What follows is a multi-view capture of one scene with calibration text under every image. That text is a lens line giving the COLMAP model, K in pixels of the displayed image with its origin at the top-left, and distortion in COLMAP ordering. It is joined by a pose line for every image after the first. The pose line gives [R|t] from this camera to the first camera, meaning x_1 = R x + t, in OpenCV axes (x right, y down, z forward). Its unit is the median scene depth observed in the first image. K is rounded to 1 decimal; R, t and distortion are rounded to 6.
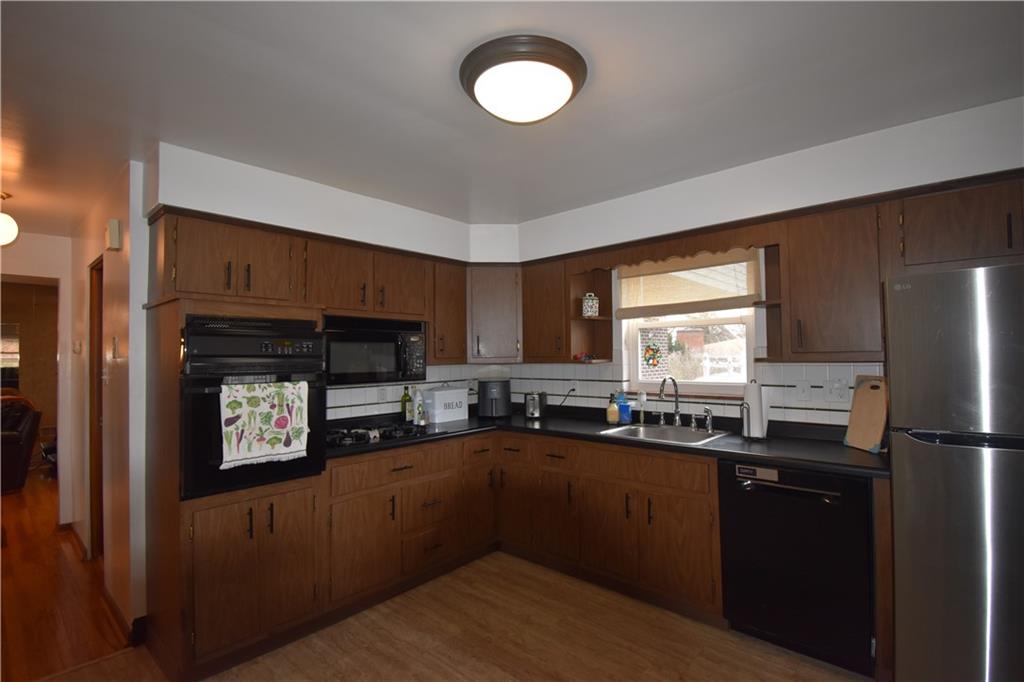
lens RADIAL K [[477.9, 0, 515.4], [0, 477.9, 344.9], [0, 0, 1]] dist [-0.033333, -0.003018]
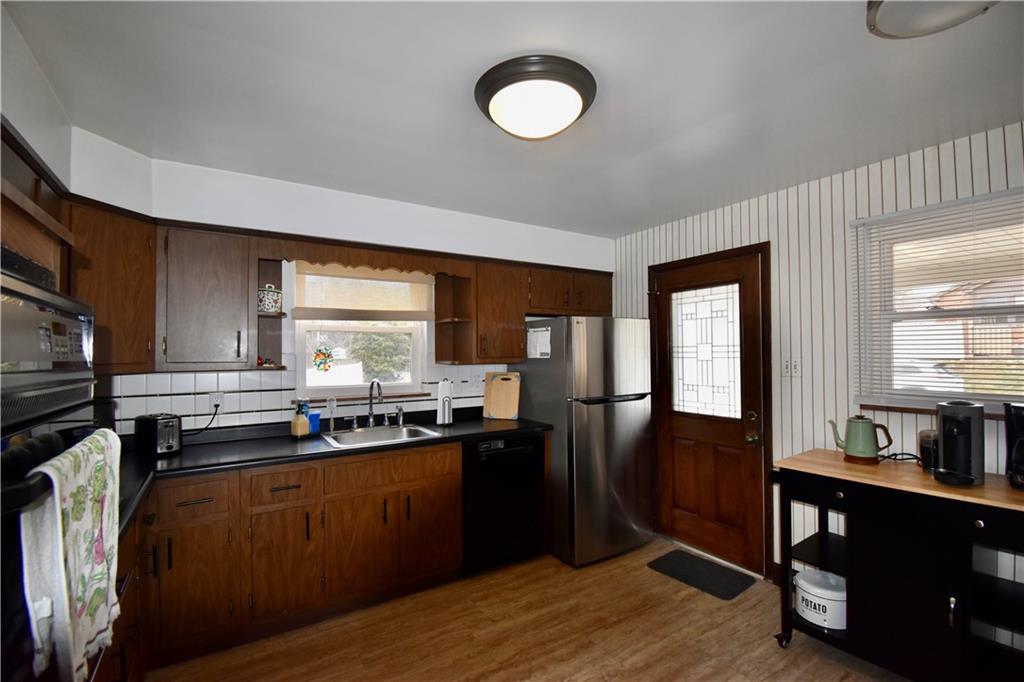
lens RADIAL K [[449.5, 0, 506.3], [0, 449.5, 343.3], [0, 0, 1]] dist [-0.019319, -0.010180]
pose [[0.256056, 0.033357, 0.966086, -0.627194], [-0.017354, 0.999402, -0.029908, 0.011563], [-0.966506, -0.009107, 0.256482, 0.525566]]
